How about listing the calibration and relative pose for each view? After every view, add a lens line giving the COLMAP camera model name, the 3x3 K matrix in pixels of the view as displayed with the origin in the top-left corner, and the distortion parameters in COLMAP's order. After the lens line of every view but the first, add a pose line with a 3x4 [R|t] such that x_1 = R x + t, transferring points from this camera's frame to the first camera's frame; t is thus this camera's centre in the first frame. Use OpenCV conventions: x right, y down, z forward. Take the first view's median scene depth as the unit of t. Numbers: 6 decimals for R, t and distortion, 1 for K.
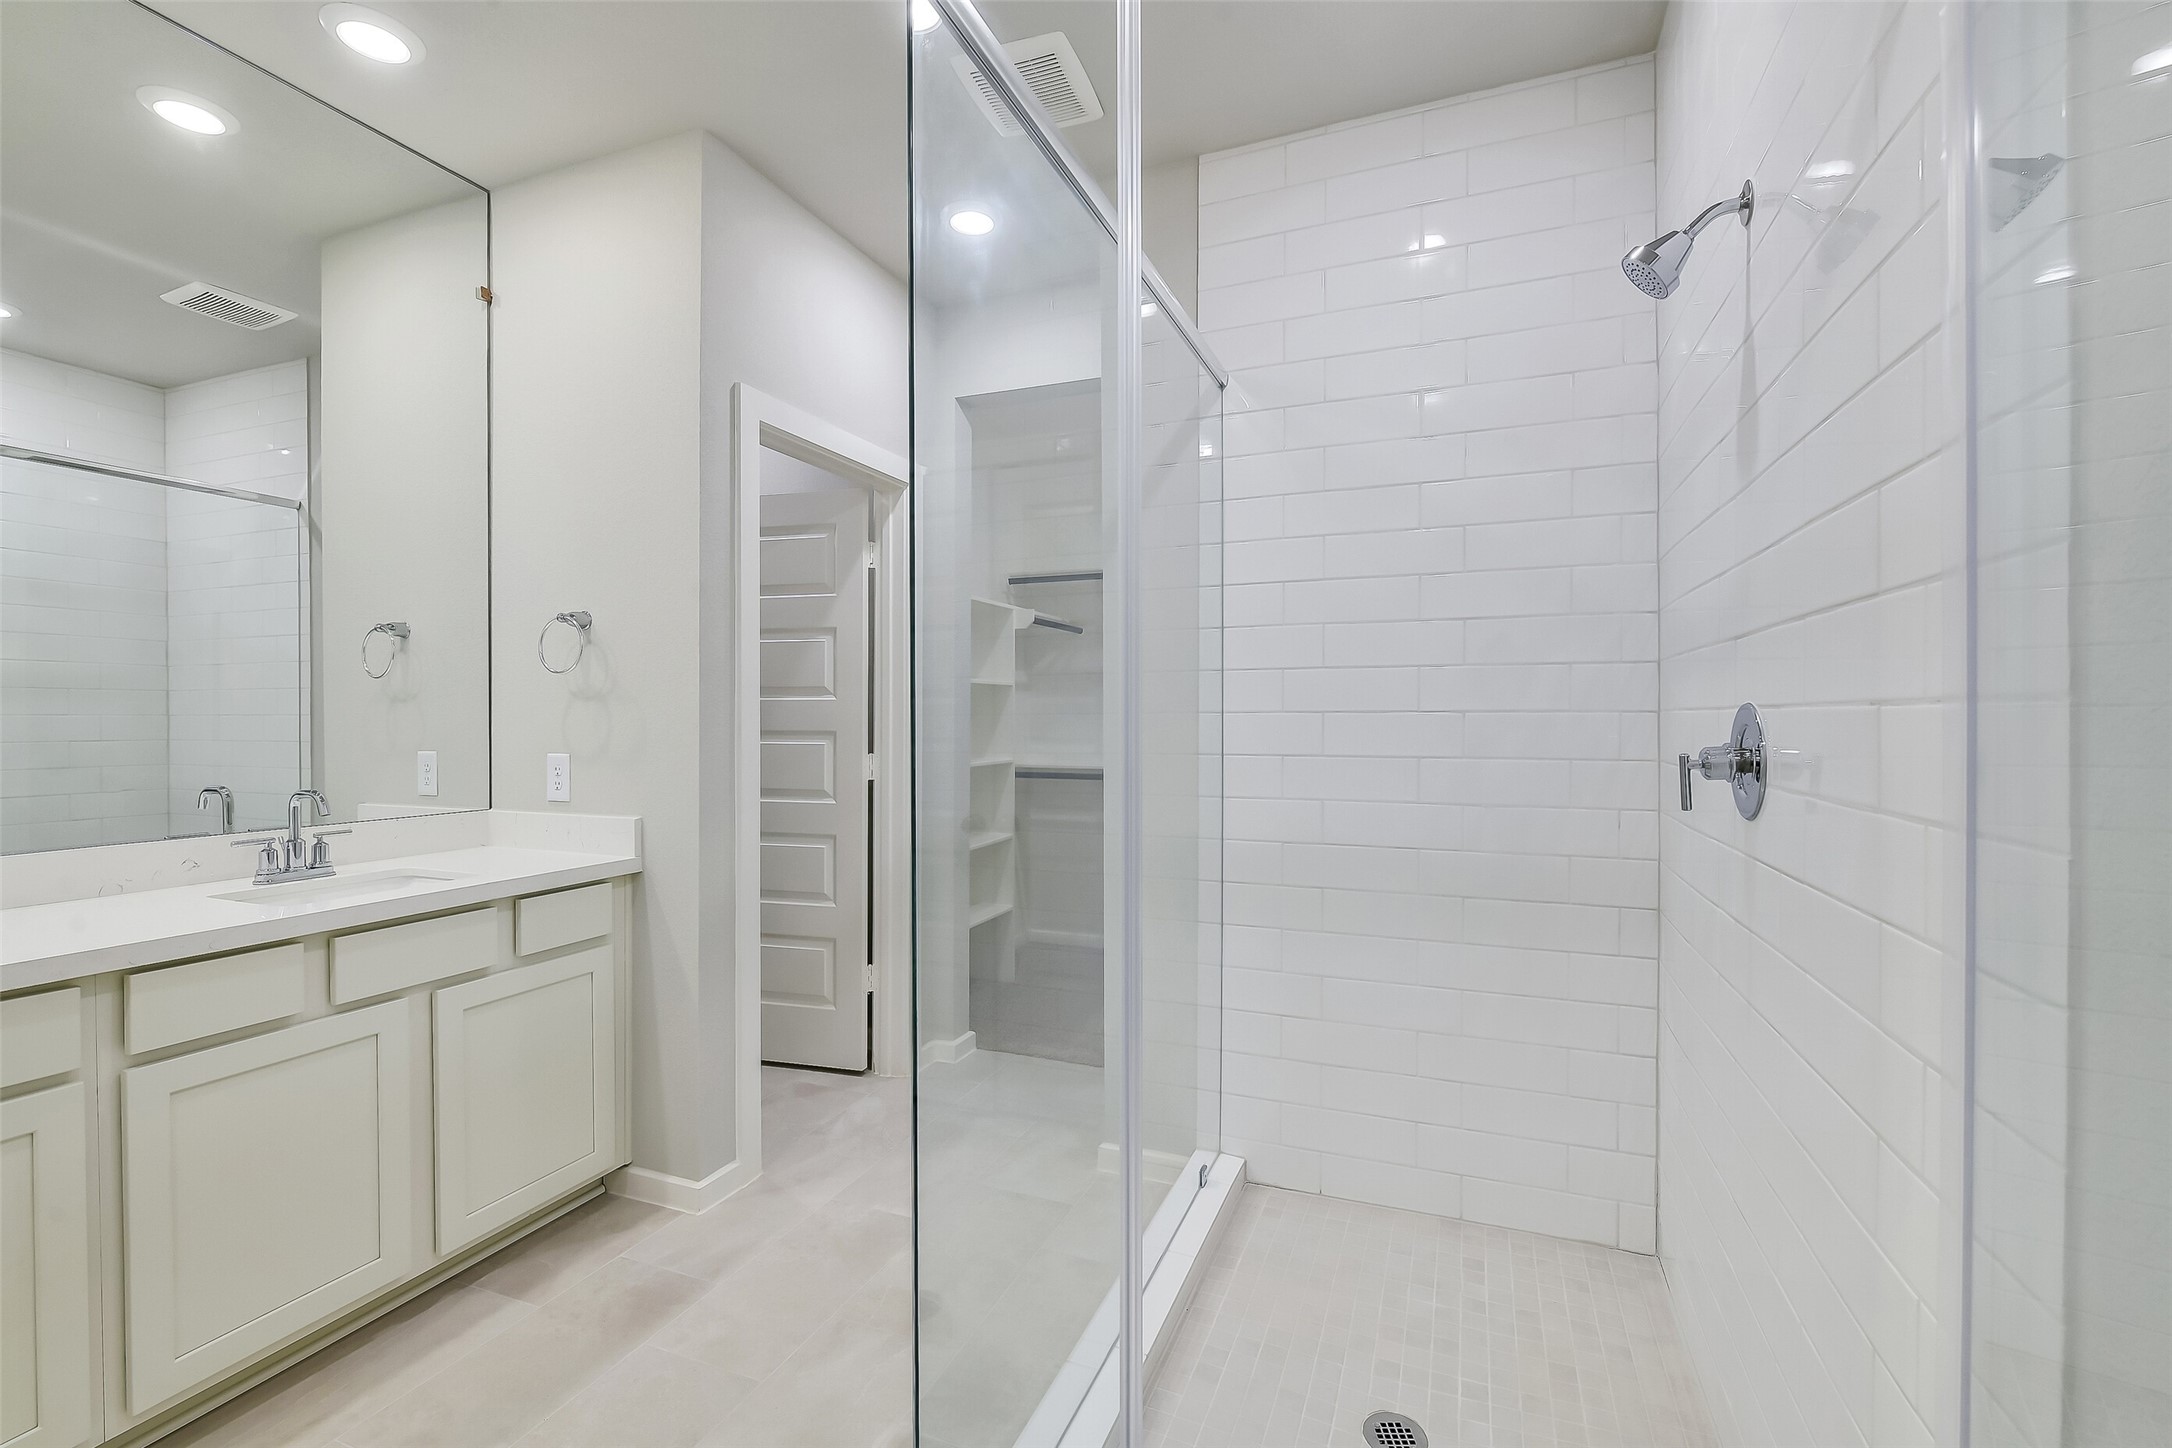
lens RADIAL K [[947.3, 0, 1083.9], [0, 947.3, 729.2], [0, 0, 1]] dist [0.001917, -0.002981]
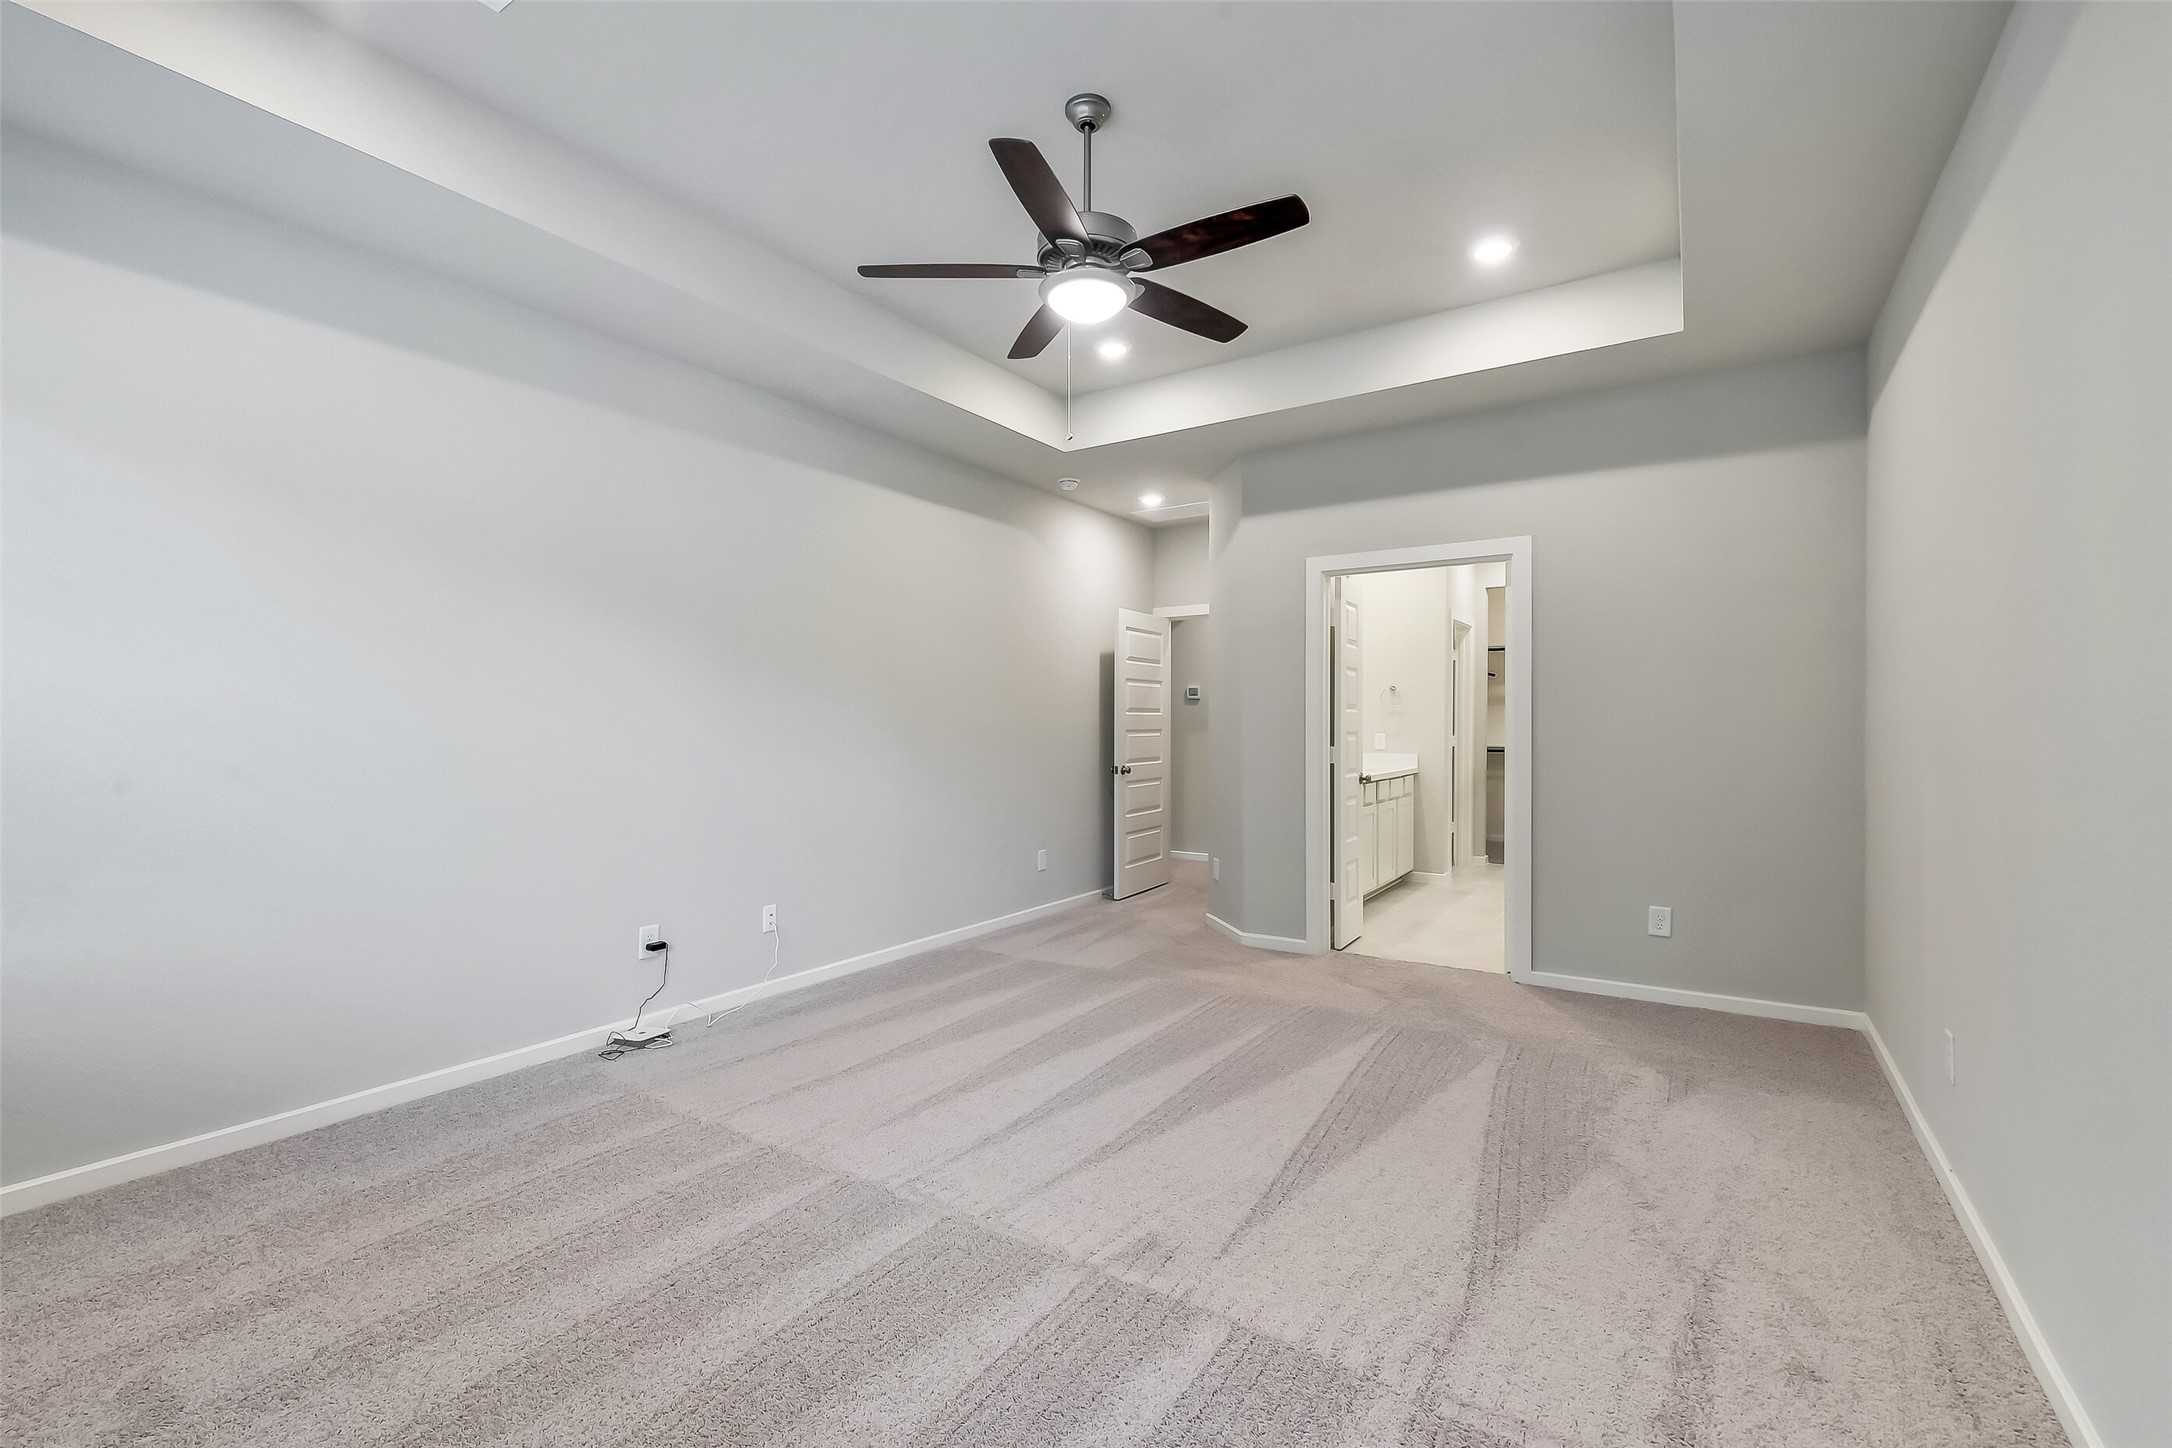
lens RADIAL K [[947.3, 0, 1089.6], [0, 947.3, 709.6], [0, 0, 1]] dist [0.001917, -0.002981]
pose [[0.982563, 0.005947, -0.185836, -0.896268], [-0.007602, 0.999938, -0.008197, -0.016710], [0.185776, 0.009467, 0.982547, -2.052427]]
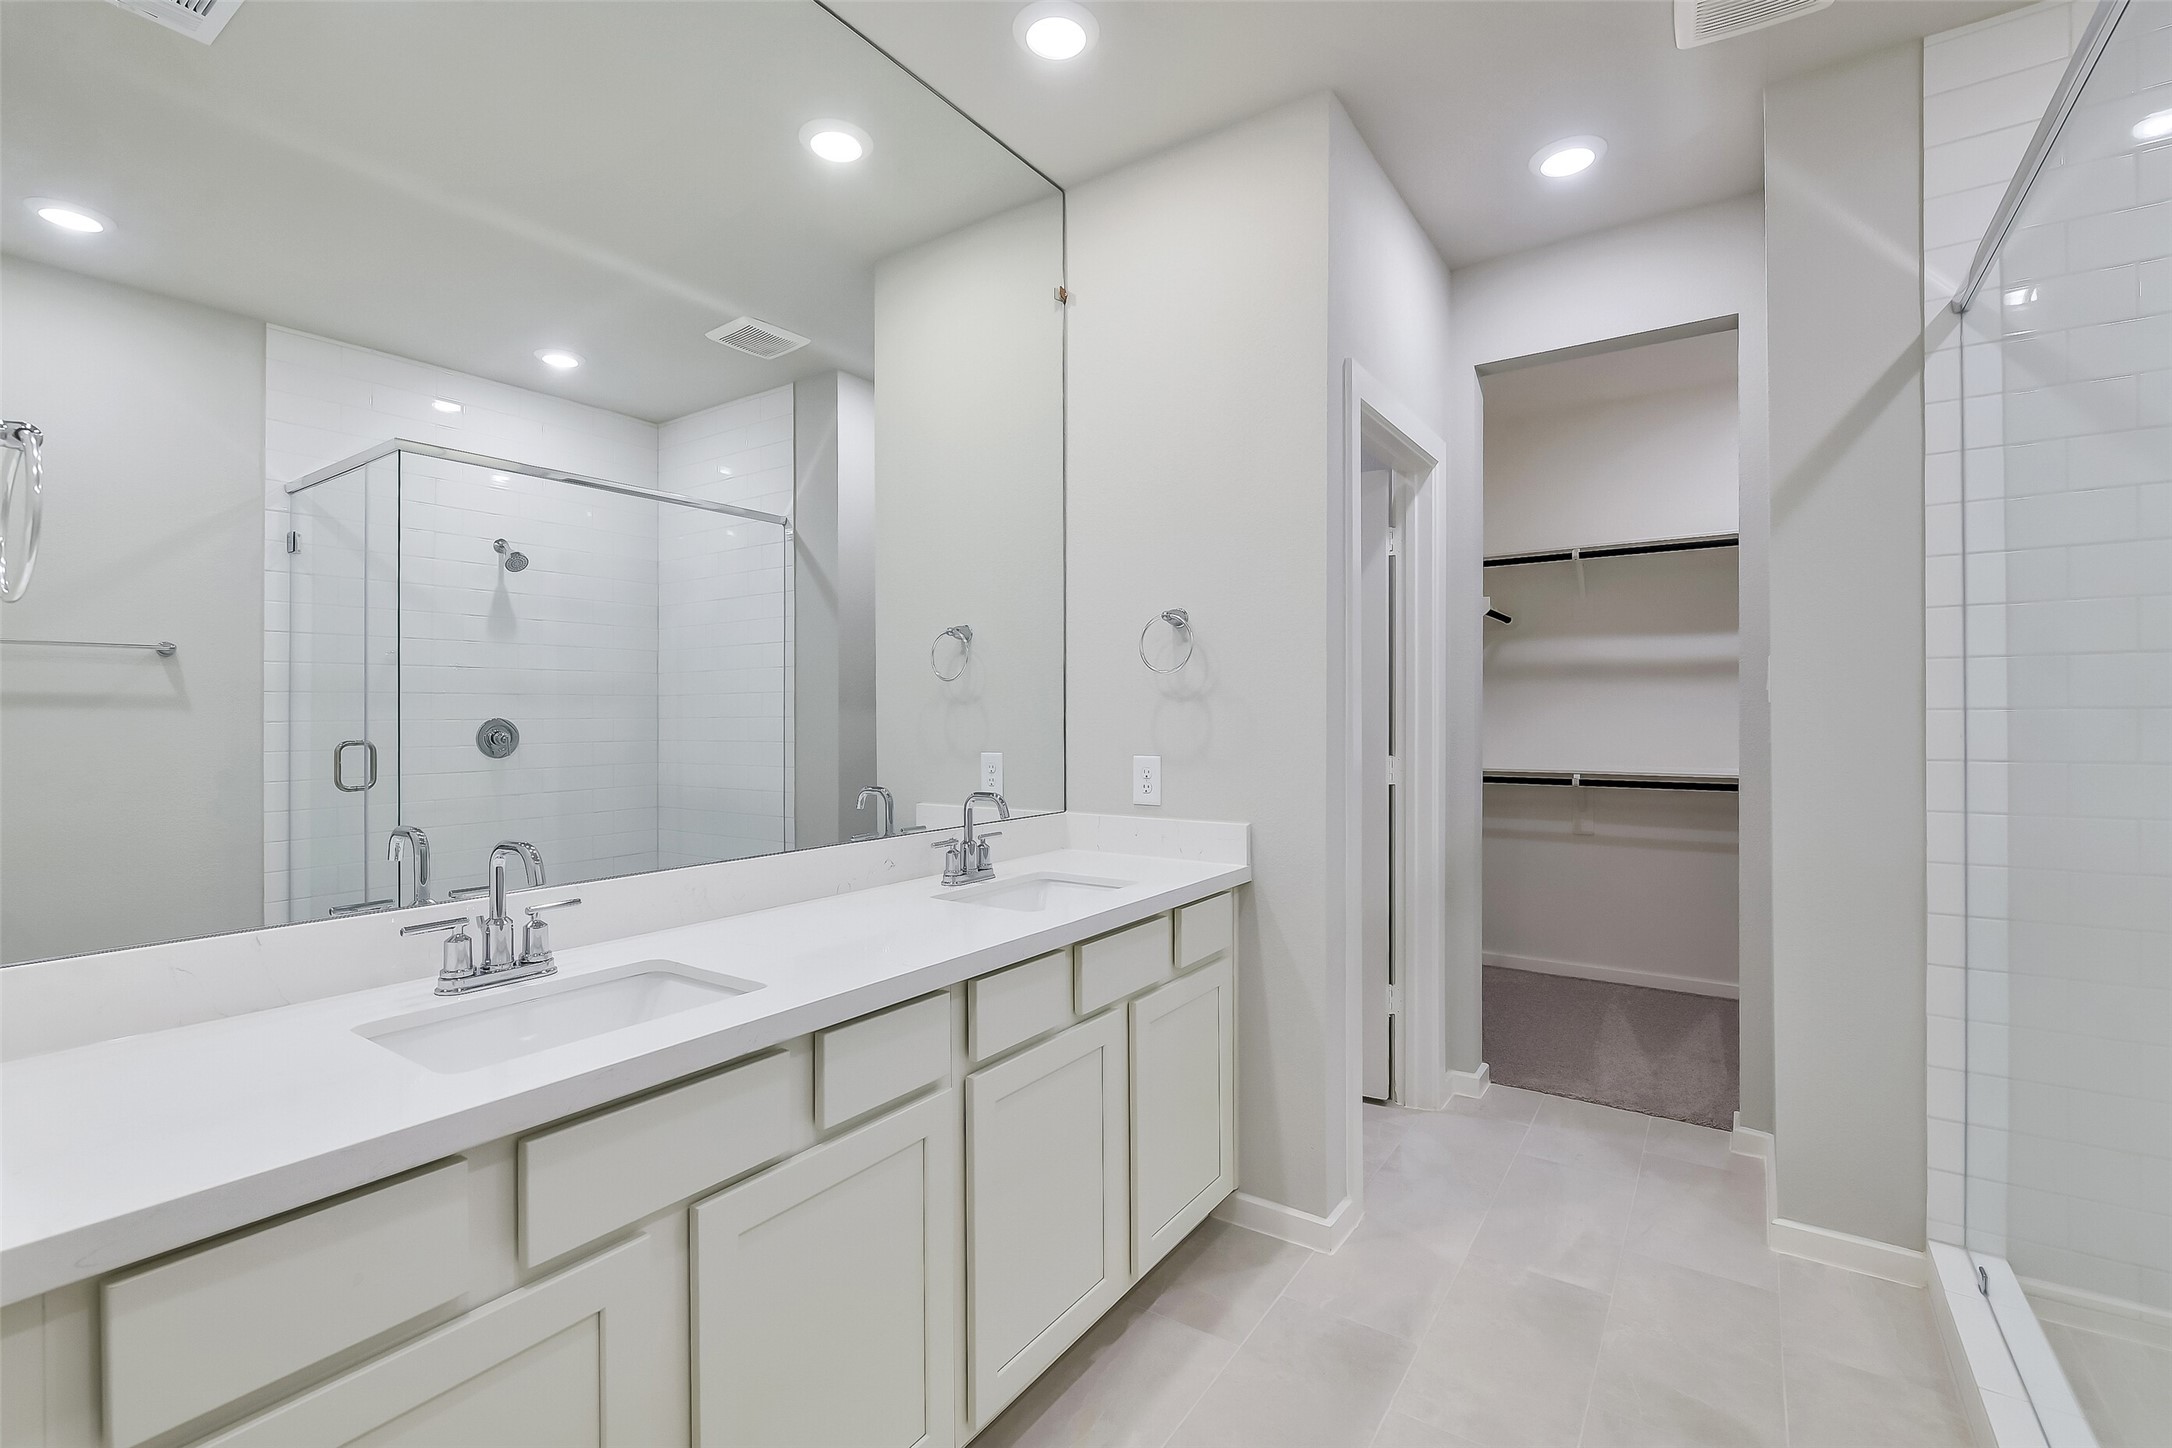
lens RADIAL K [[947.3, 0, 1059.7], [0, 947.3, 720.6], [0, 0, 1]] dist [0.001917, -0.002981]
pose [[0.976029, -0.003932, -0.217603, -0.431658], [0.001987, 0.999956, -0.009156, -0.001421], [0.217629, 0.008504, 0.975994, 0.032050]]
